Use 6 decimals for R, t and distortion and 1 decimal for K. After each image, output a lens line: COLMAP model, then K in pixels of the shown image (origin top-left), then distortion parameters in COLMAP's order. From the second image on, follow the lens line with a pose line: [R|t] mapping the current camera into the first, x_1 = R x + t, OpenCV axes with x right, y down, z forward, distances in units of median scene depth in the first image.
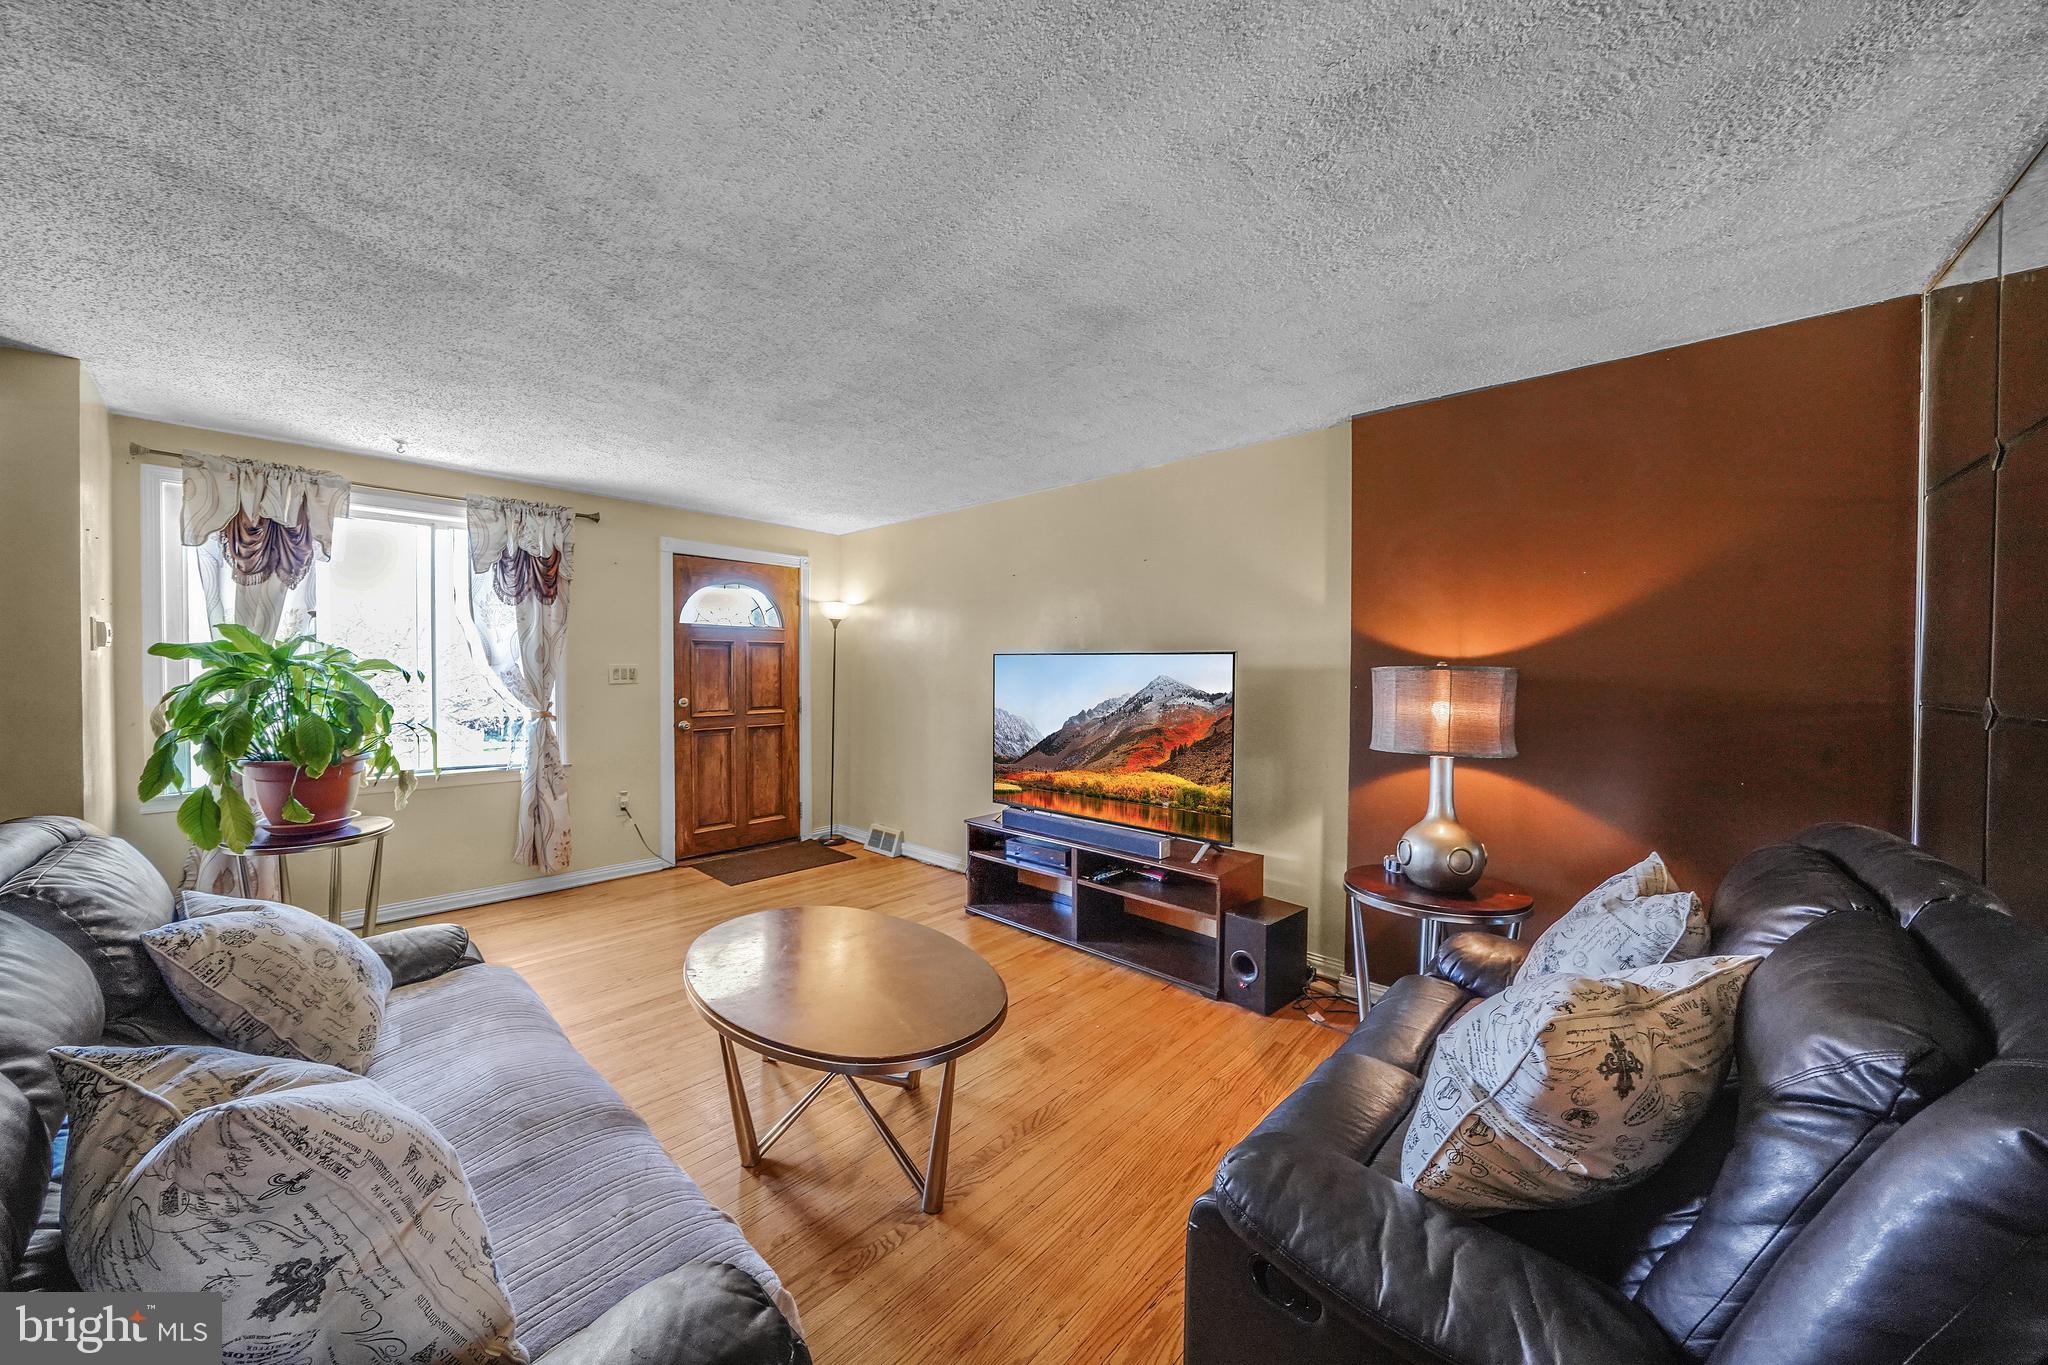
lens RADIAL K [[712.9, 0, 1019.8], [0, 712.9, 673.3], [0, 0, 1]] dist [-0.015135, 0.000315]
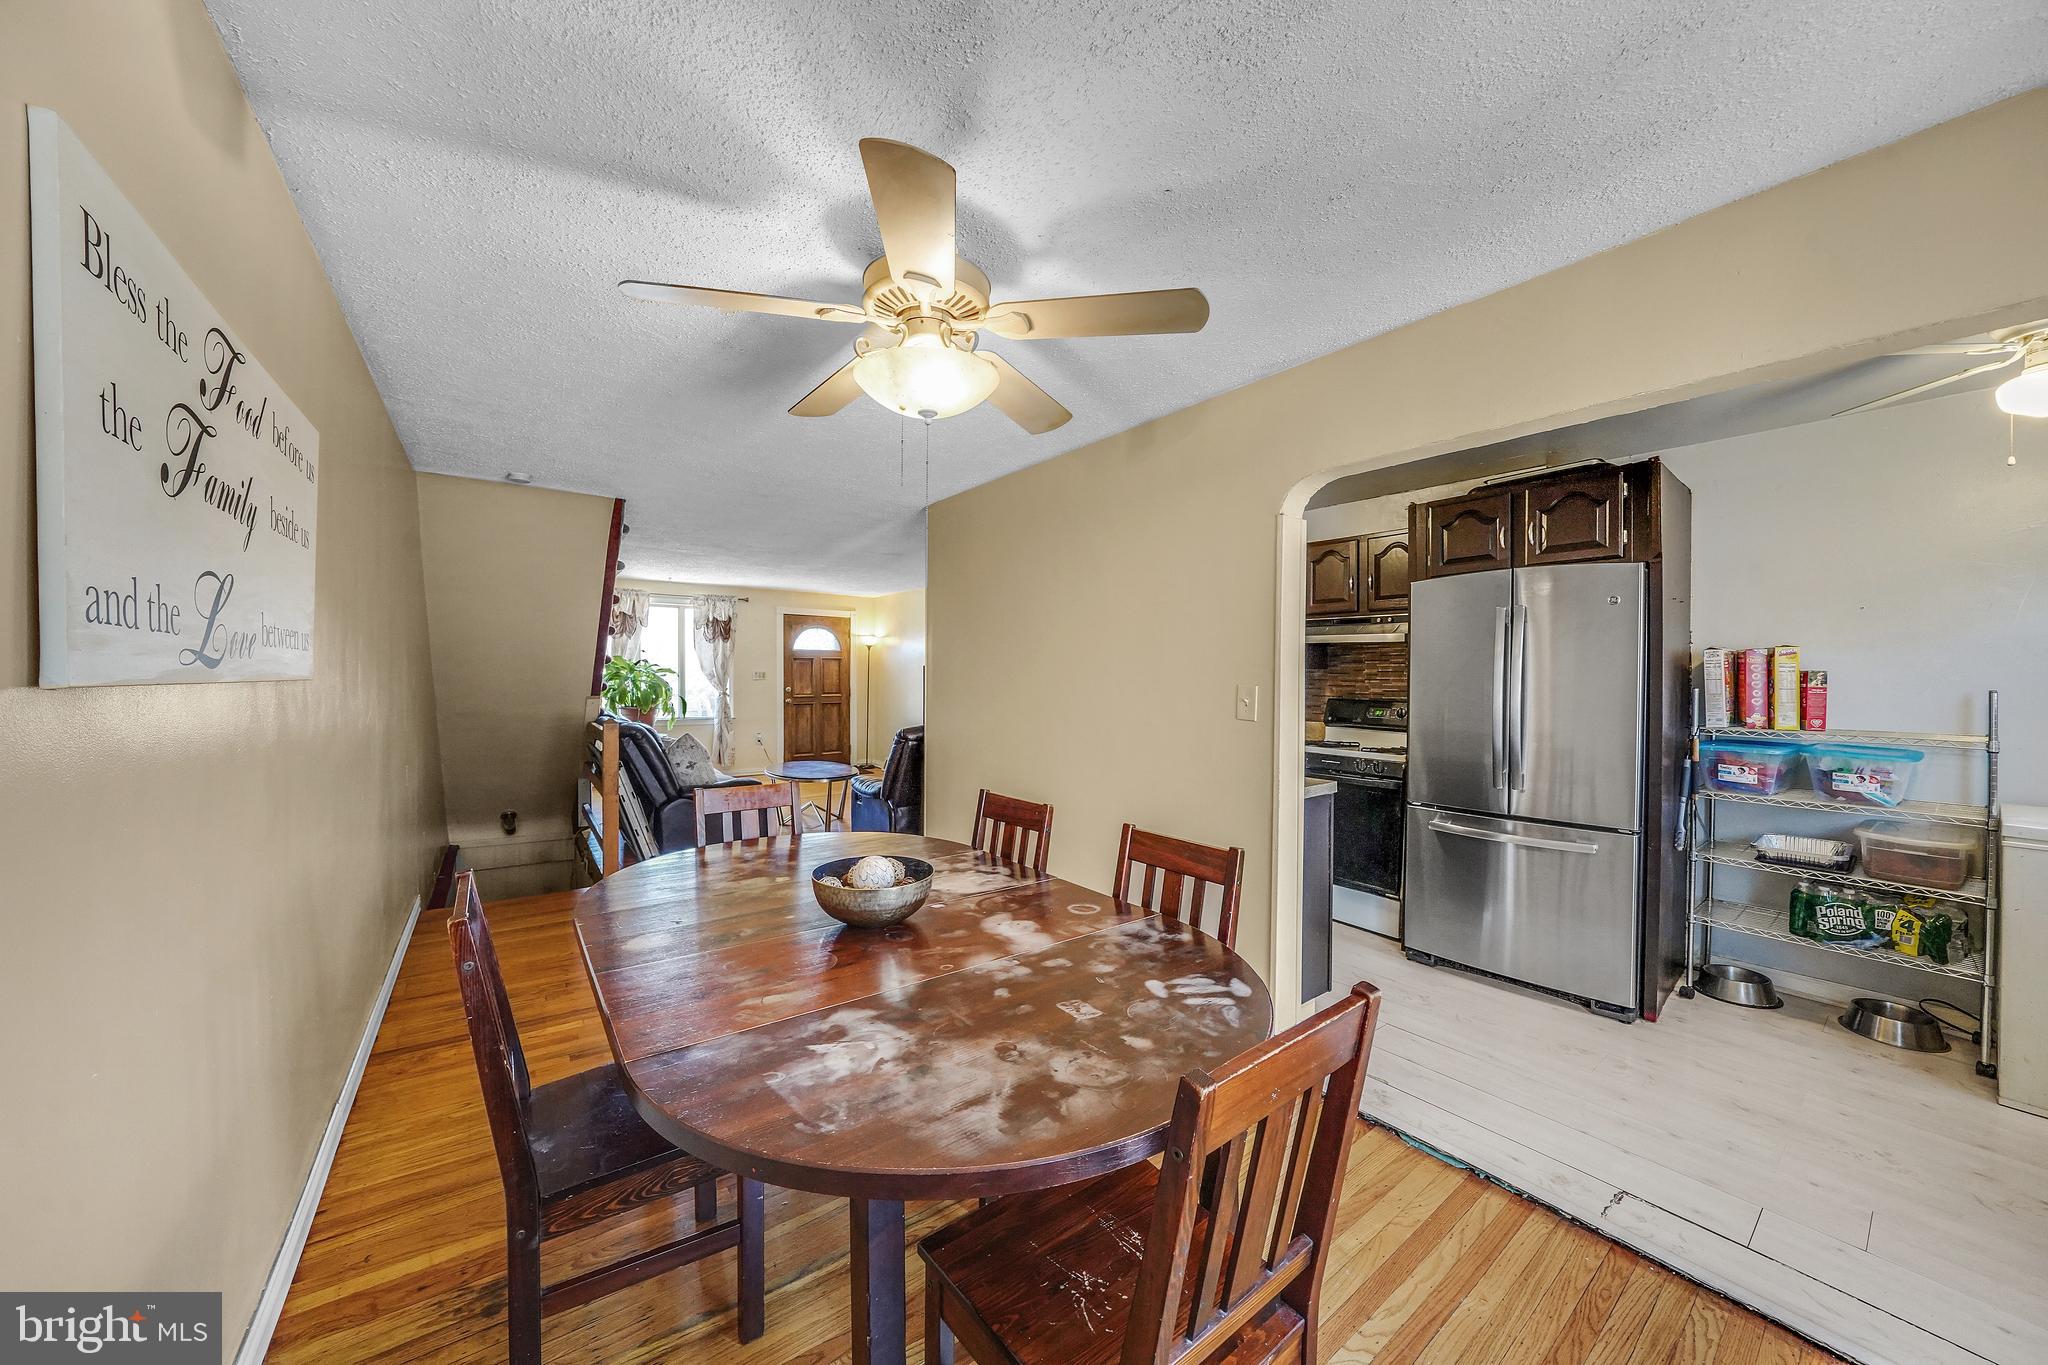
lens RADIAL K [[712.9, 0, 1025.9], [0, 712.9, 677.9], [0, 0, 1]] dist [-0.015135, 0.000315]
pose [[0.980423, 0.004593, -0.196852, 0.745741], [-0.004246, 0.999989, 0.002184, 0.001655], [0.196859, -0.001305, 0.980431, -1.072615]]
